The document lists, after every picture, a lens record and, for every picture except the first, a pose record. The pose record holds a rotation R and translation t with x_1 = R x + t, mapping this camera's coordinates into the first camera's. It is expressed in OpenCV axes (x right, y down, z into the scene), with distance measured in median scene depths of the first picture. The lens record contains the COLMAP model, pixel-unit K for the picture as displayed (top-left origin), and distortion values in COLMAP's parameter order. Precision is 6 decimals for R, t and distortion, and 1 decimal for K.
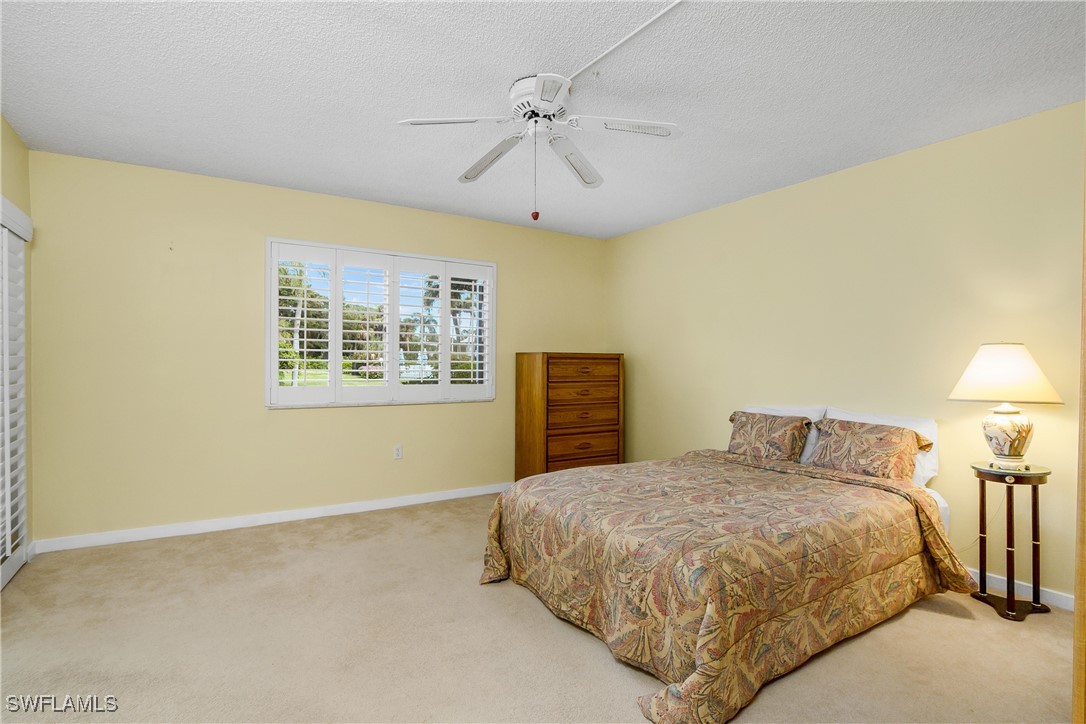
lens RADIAL K [[548.0, 0, 543.6], [0, 548.0, 356.3], [0, 0, 1]] dist [-0.031296, 0.000136]
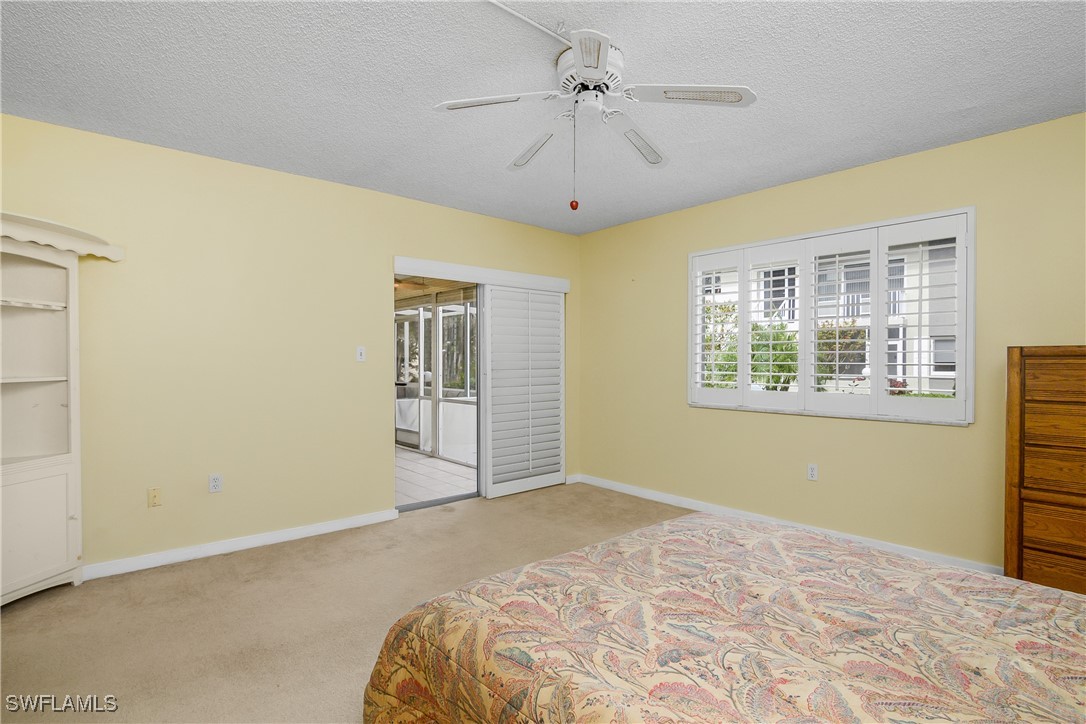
lens RADIAL K [[564.3, 0, 542.0], [0, 564.3, 372.9], [0, 0, 1]] dist [-0.002403, 0.000594]
pose [[0.123511, 0.013290, -0.992254, 0.918818], [0.012139, 0.999815, 0.014902, 0.009135], [0.992269, -0.013886, 0.123327, 0.826454]]
